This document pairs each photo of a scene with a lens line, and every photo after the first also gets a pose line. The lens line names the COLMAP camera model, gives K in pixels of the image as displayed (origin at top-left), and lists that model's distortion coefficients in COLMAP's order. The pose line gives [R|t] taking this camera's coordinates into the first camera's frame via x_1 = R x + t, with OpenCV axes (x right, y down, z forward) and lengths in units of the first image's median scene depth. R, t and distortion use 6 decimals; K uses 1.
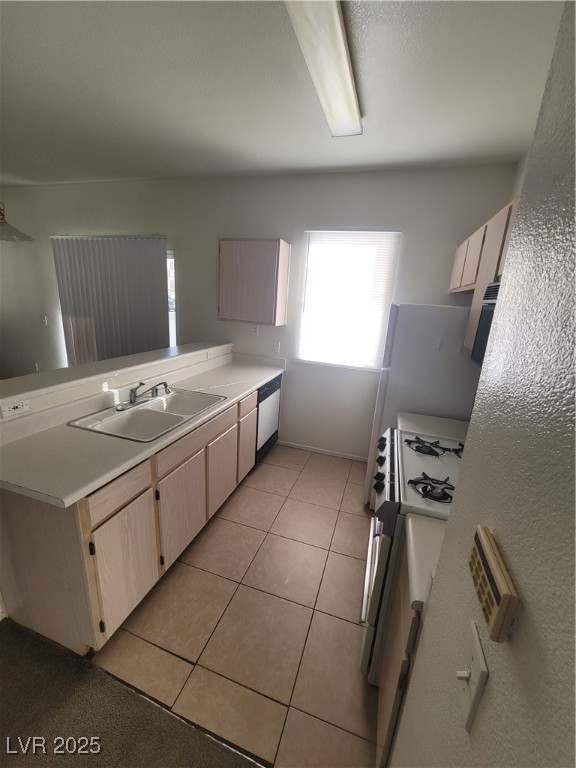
lens RADIAL K [[316.2, 0, 288.3], [0, 316.2, 381.7], [0, 0, 1]] dist [-0.004225, -0.000100]
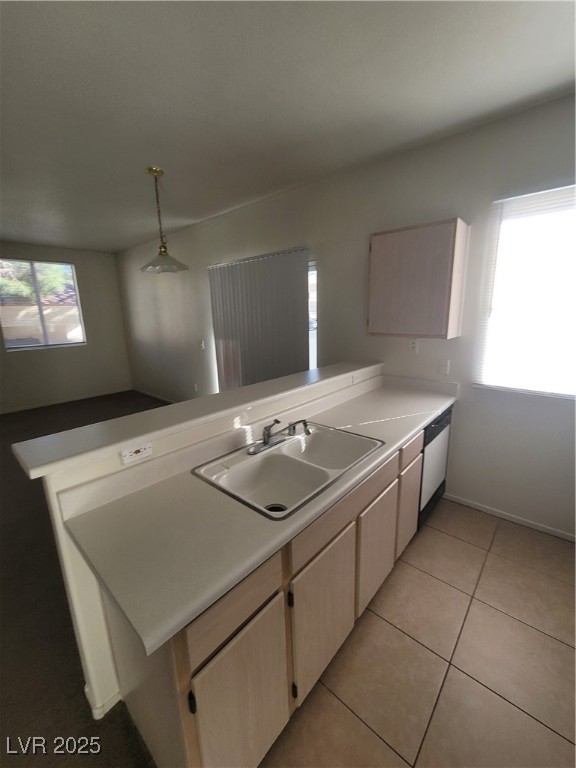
lens RADIAL K [[316.2, 0, 288.3], [0, 316.2, 381.7], [0, 0, 1]] dist [-0.004225, -0.000100]
pose [[0.912827, 0.004001, -0.408326, -0.113052], [-0.023704, 0.998785, -0.043205, -0.056294], [0.407657, 0.049117, 0.911813, 0.281603]]
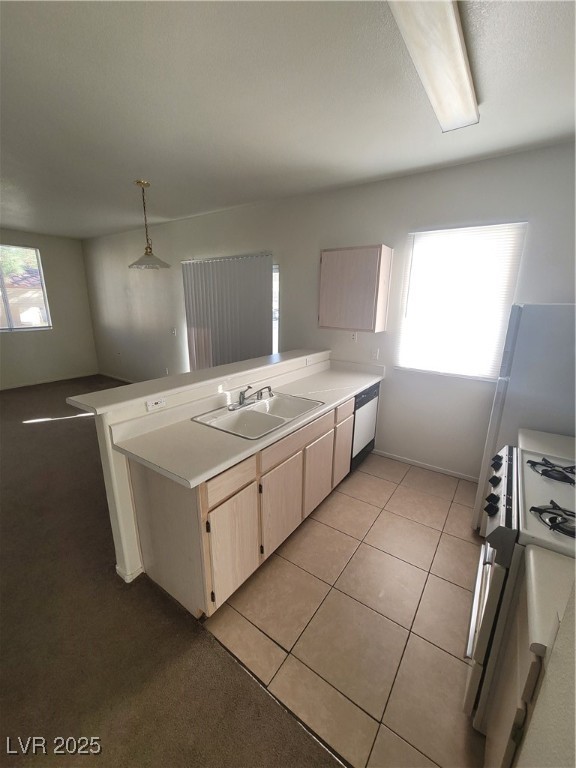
lens RADIAL K [[316.1, 0, 285.5], [0, 316.1, 382.6], [0, 0, 1]] dist [-0.004669, 0.000243]
pose [[0.952635, 0.024313, -0.303143, -0.005033], [-0.029811, 0.999464, -0.013520, 0.001432], [0.302652, 0.021917, 0.952849, -0.023559]]
